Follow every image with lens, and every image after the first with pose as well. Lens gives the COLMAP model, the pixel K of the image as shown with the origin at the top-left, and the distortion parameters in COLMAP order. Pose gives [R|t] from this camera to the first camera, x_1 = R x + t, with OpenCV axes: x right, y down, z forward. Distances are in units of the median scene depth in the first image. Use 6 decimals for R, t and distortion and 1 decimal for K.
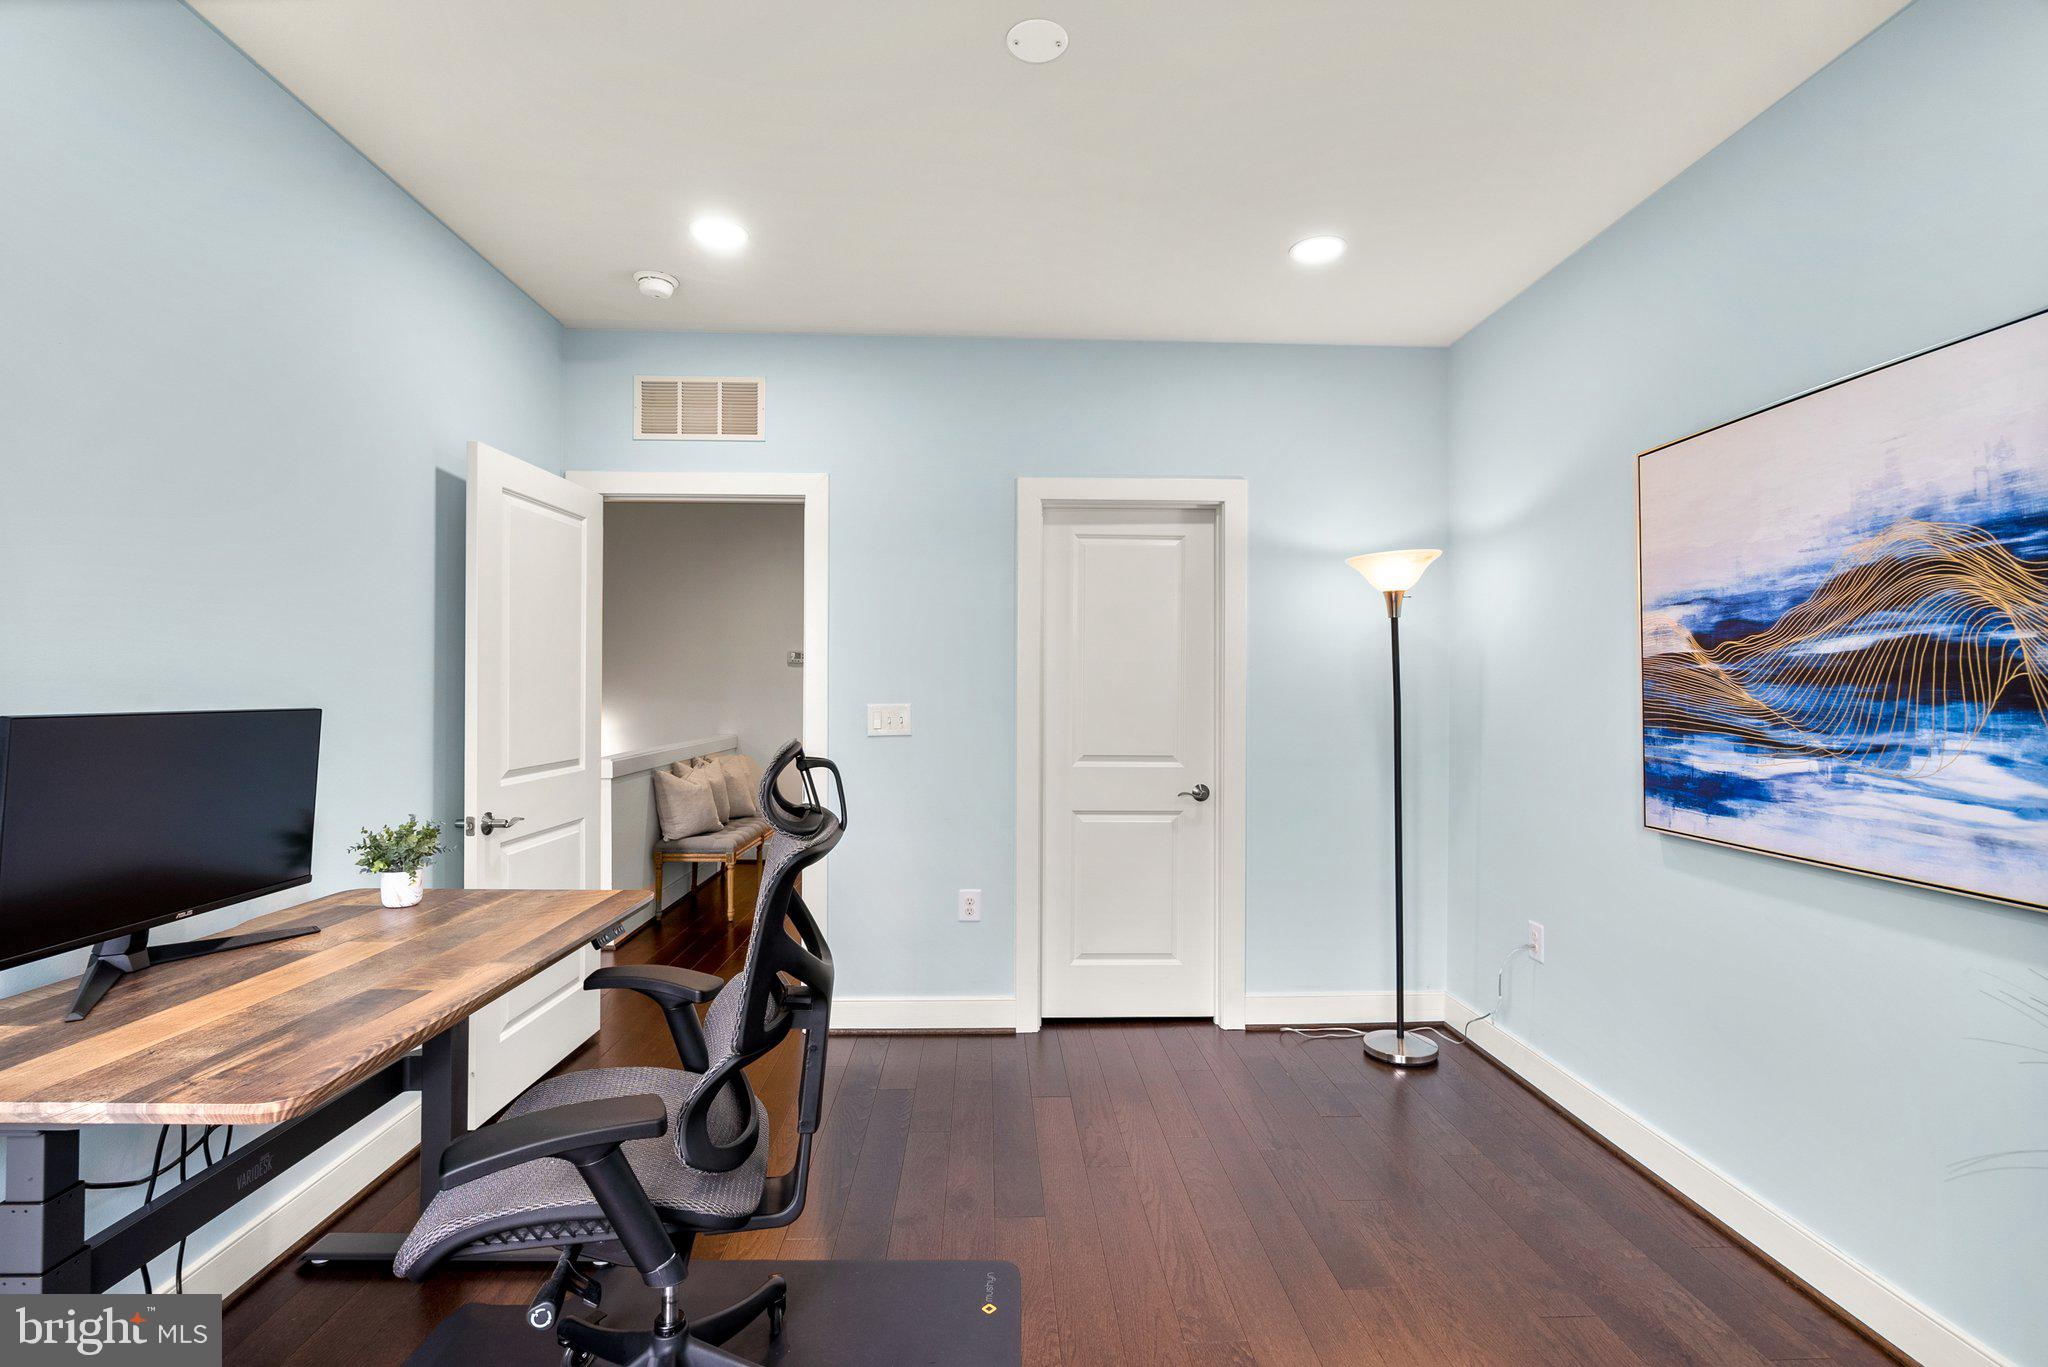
lens RADIAL K [[951.0, 0, 1026.3], [0, 951.0, 682.7], [0, 0, 1]] dist [0.005977, 0.002271]
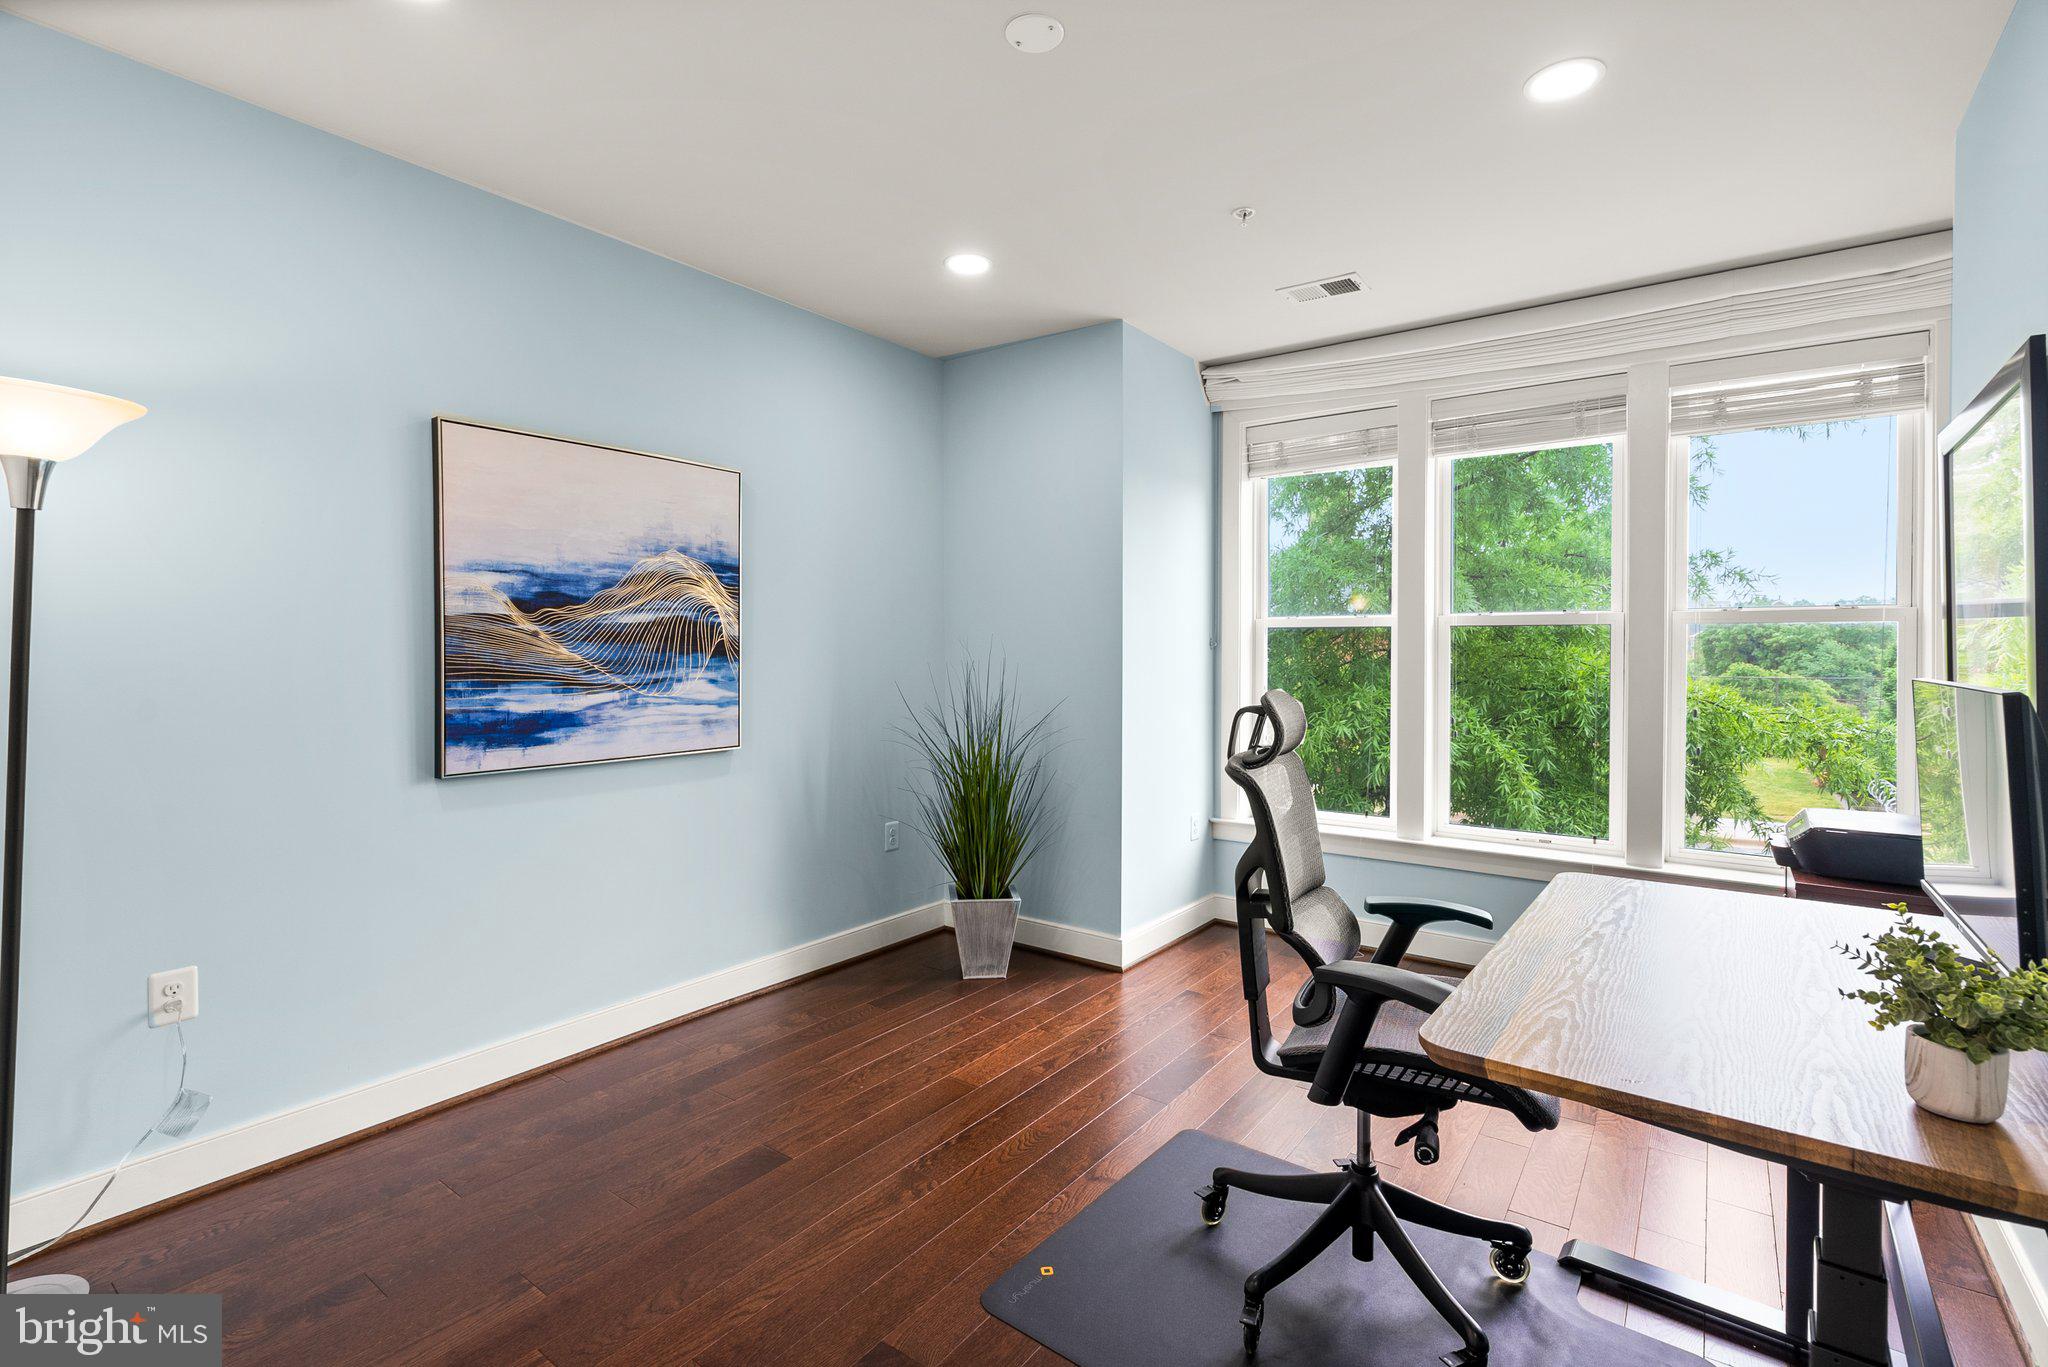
lens RADIAL K [[951.0, 0, 1027.4], [0, 951.0, 668.2], [0, 0, 1]] dist [0.005977, 0.002271]
pose [[-0.786485, -0.016817, 0.617380, -0.611686], [-0.007962, 0.999822, 0.017091, 0.010910], [-0.617557, 0.008526, -0.786480, 1.747924]]
